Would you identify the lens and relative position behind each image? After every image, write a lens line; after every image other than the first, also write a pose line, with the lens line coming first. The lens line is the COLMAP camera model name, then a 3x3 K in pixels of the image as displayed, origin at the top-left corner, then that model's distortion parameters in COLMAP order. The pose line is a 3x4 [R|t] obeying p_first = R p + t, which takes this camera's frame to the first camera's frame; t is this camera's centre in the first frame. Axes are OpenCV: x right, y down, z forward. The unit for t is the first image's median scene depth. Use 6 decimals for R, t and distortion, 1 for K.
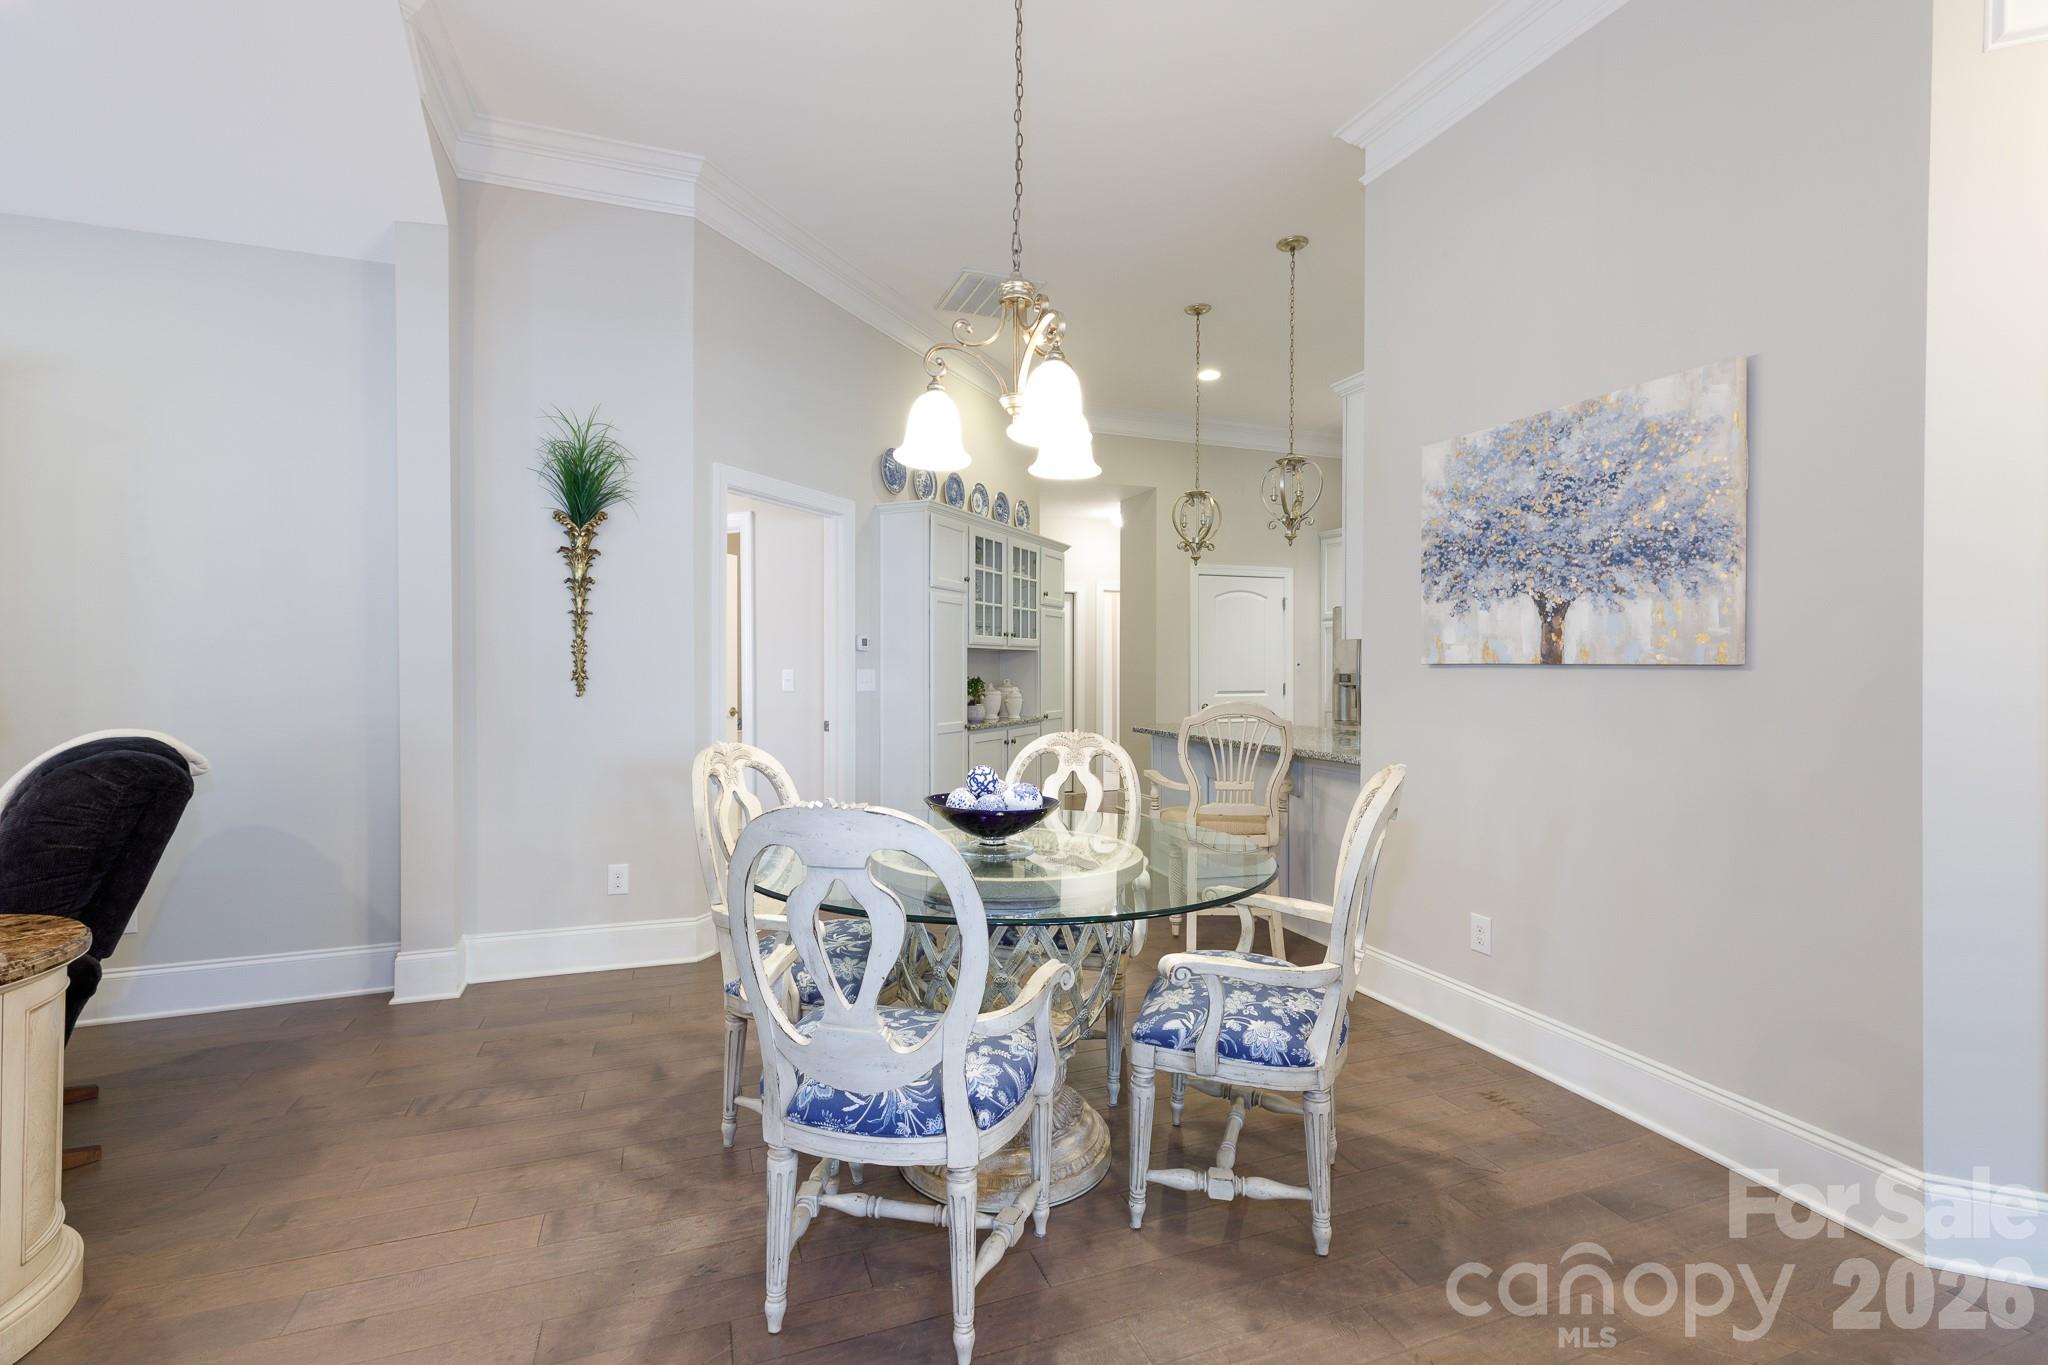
lens RADIAL K [[915.3, 0, 1024.3], [0, 915.3, 675.7], [0, 0, 1]] dist [0.003923, -0.000193]
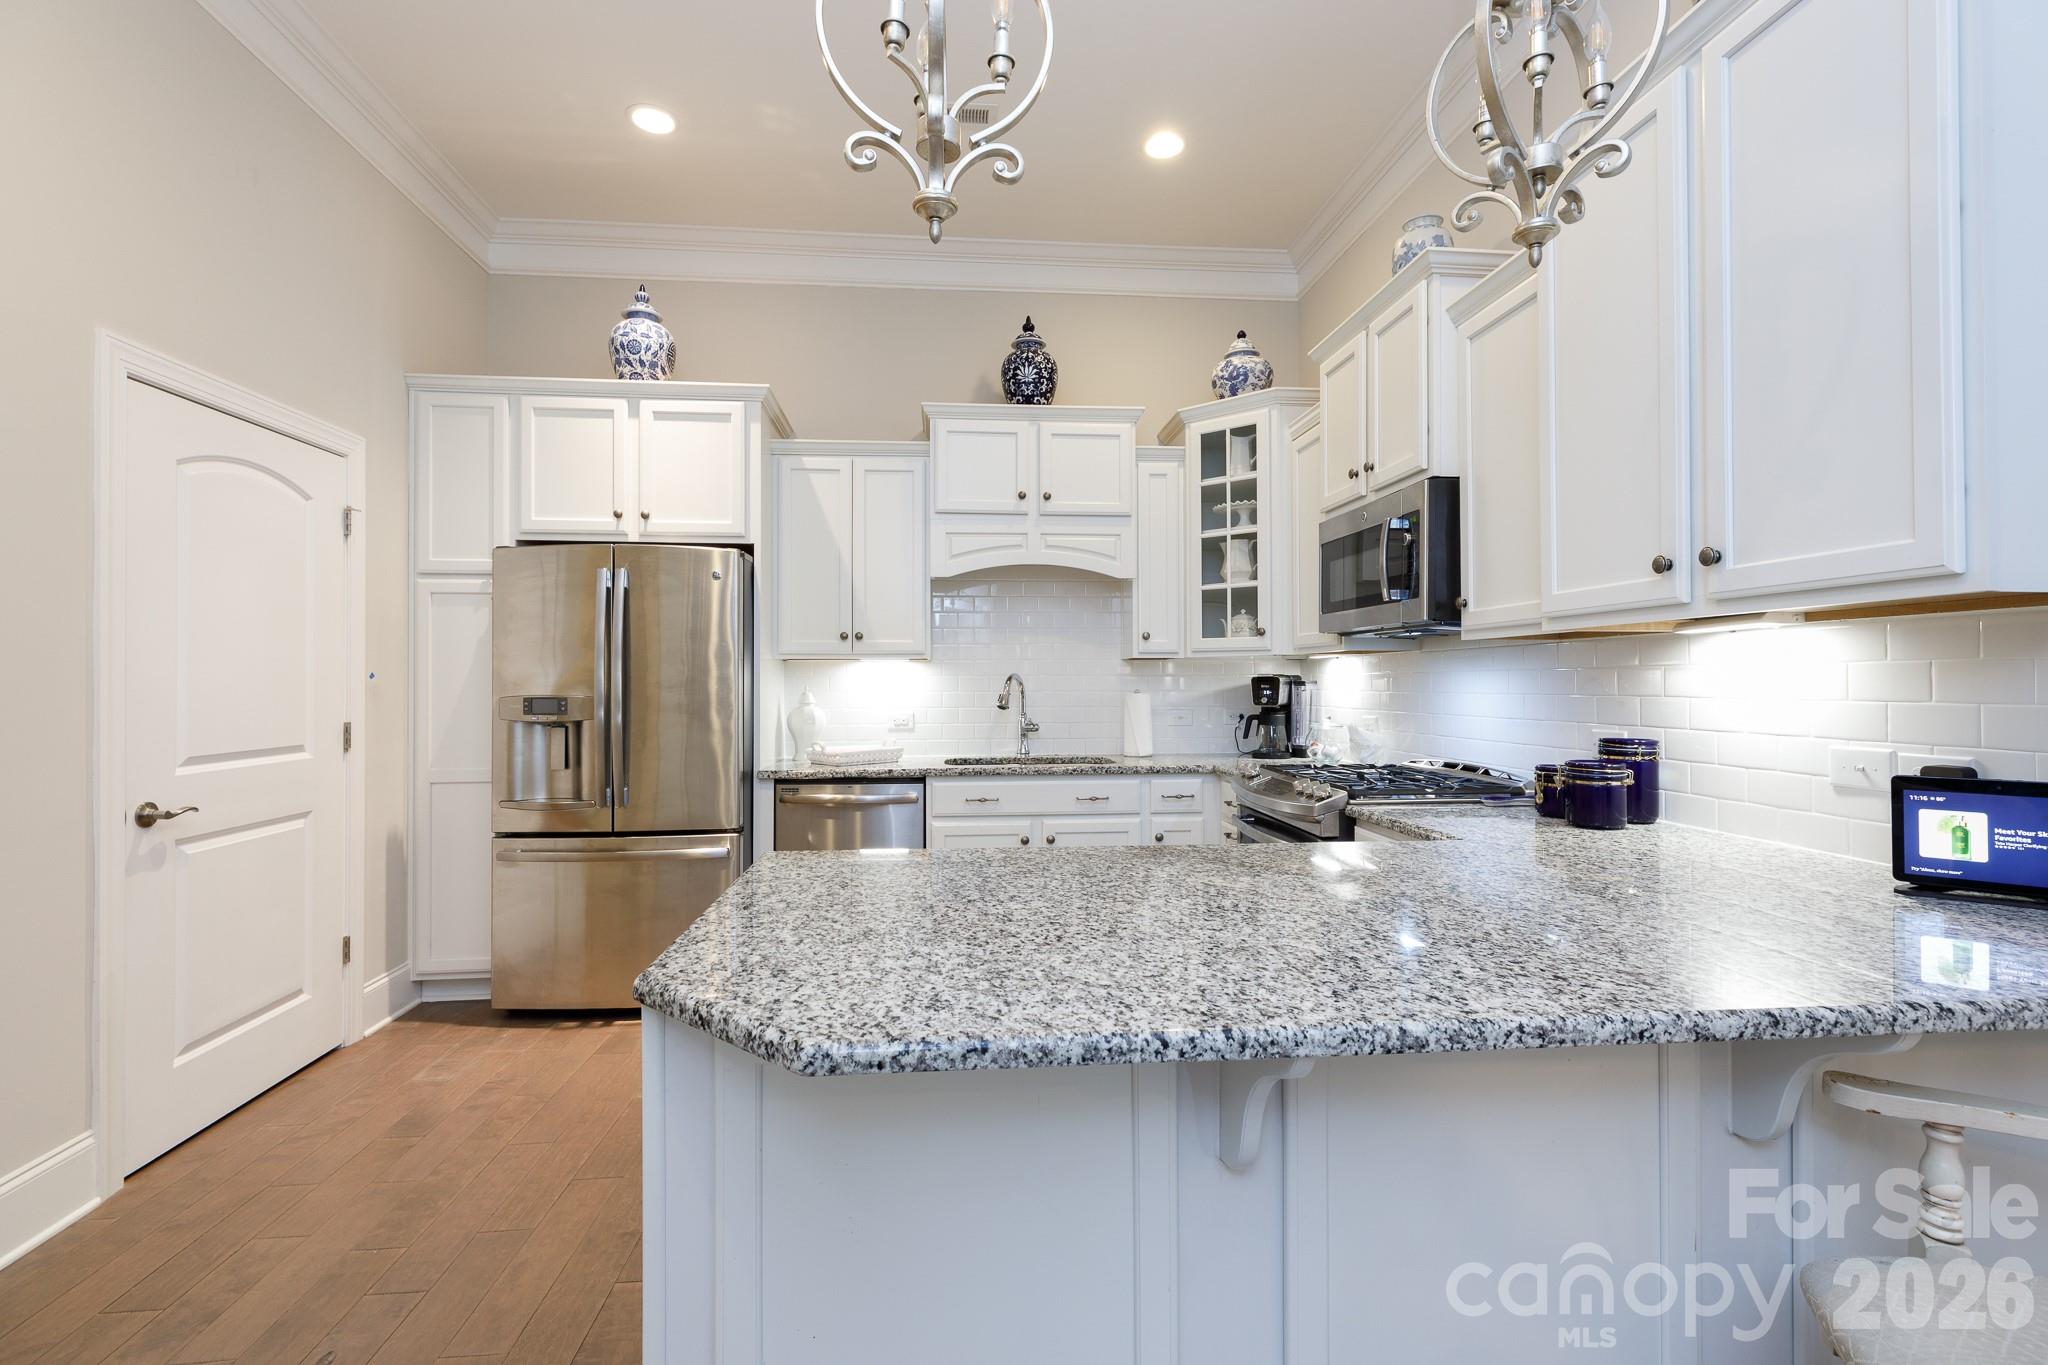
lens RADIAL K [[915.3, 0, 1030.5], [0, 915.3, 673.5], [0, 0, 1]] dist [0.003923, -0.000193]
pose [[0.264442, 0.004877, 0.964389, -0.055064], [0.011904, 0.999895, -0.008320, -0.016984], [-0.964328, 0.013680, 0.264356, 1.663783]]
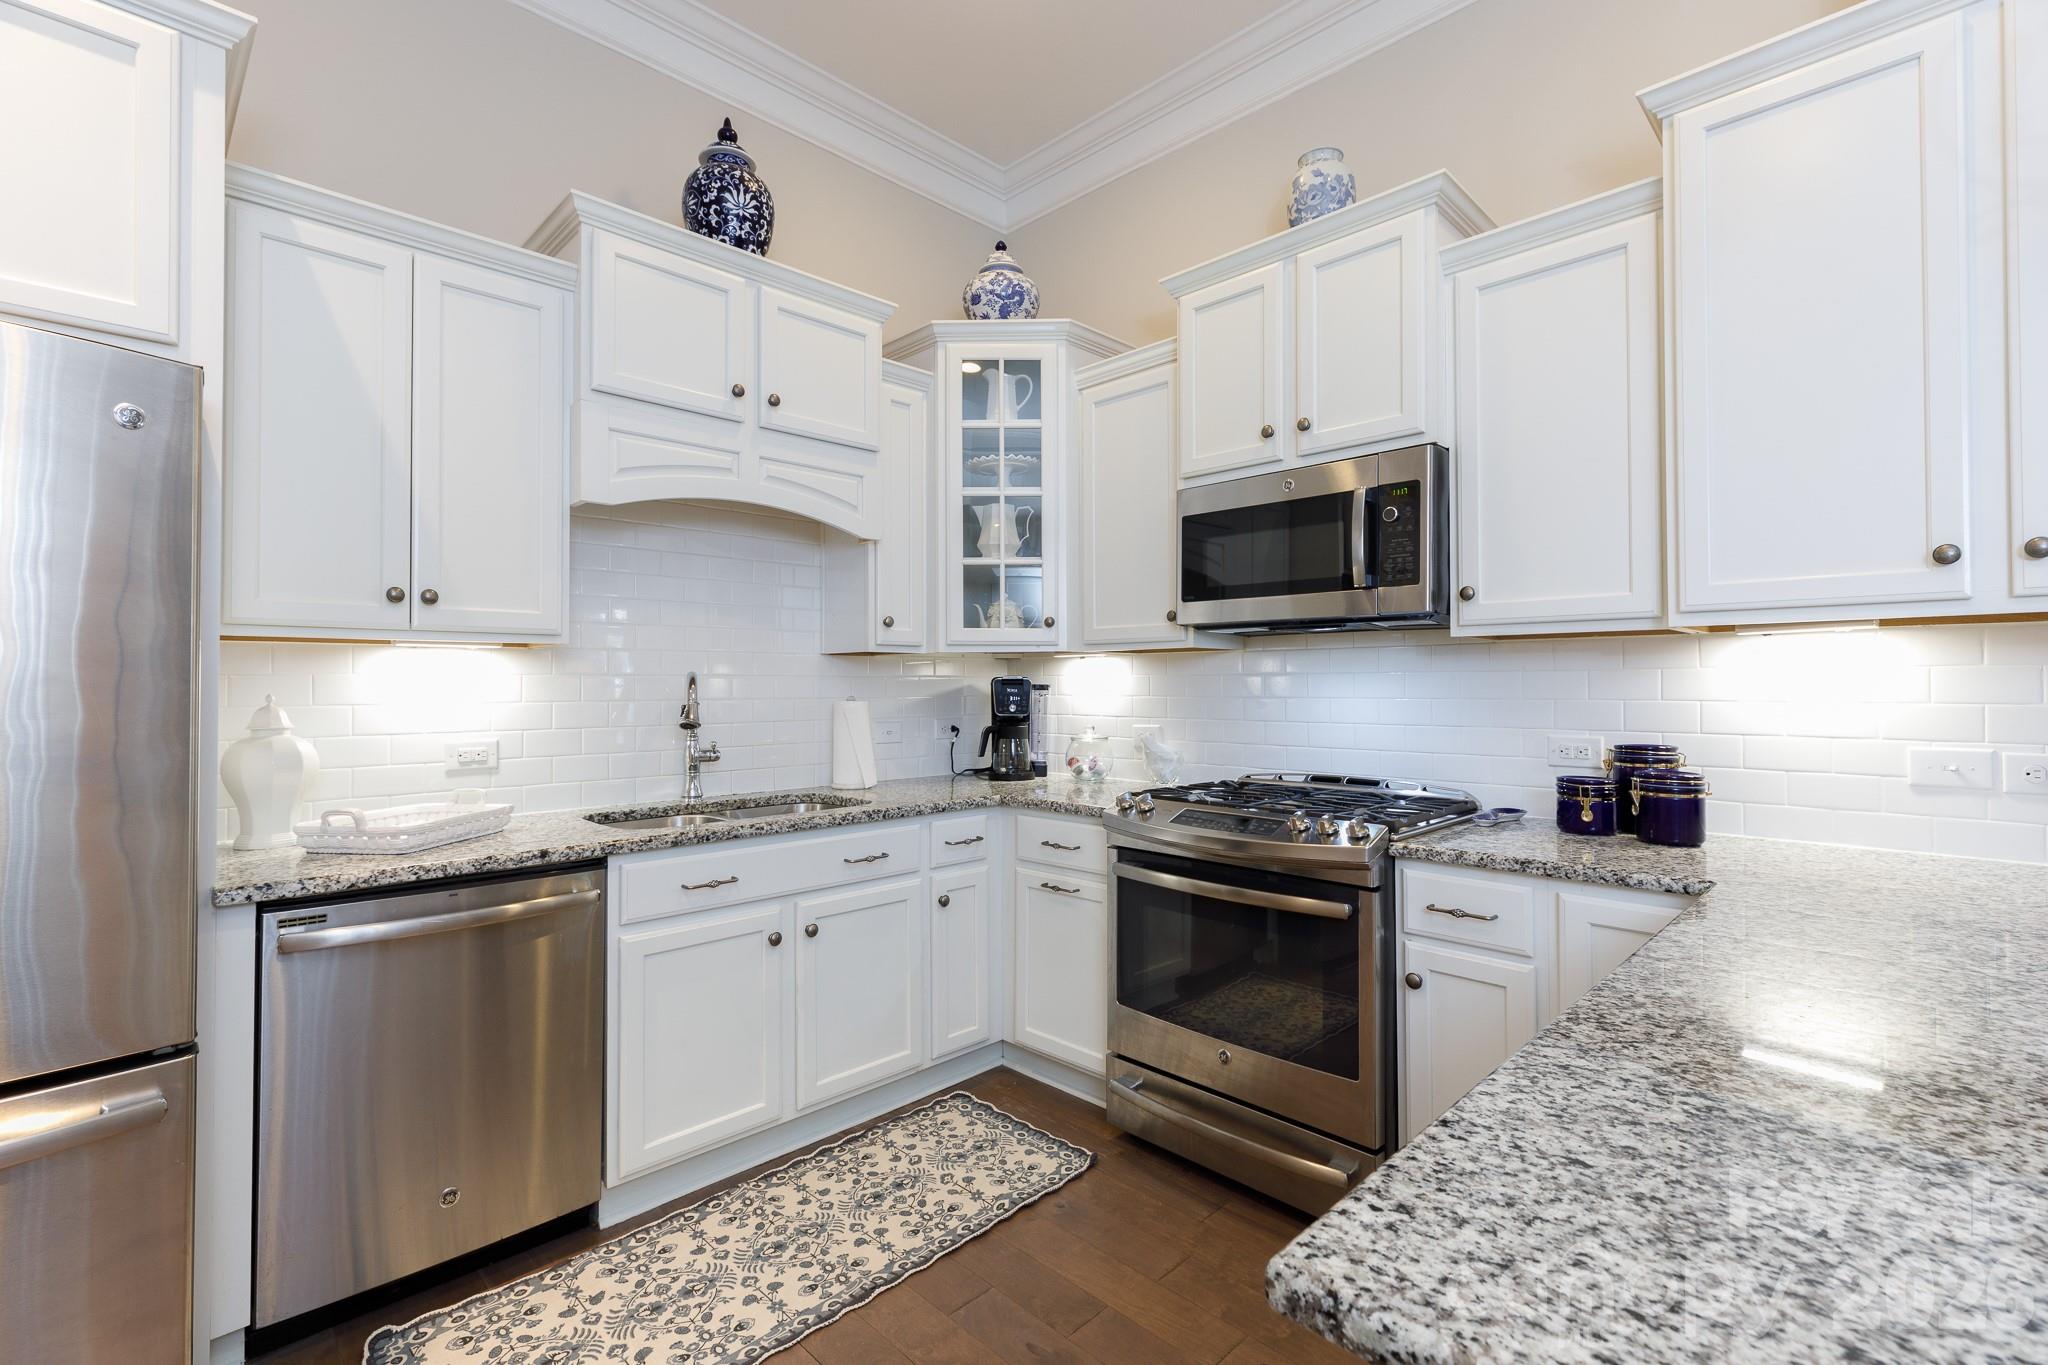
lens RADIAL K [[915.3, 0, 1038.1], [0, 915.3, 674.0], [0, 0, 1]] dist [0.003923, -0.000193]
pose [[-0.411145, 0.006792, 0.911545, 0.352615], [0.007785, 0.999962, -0.003939, -0.020768], [-0.911537, 0.005476, -0.411182, 2.133524]]
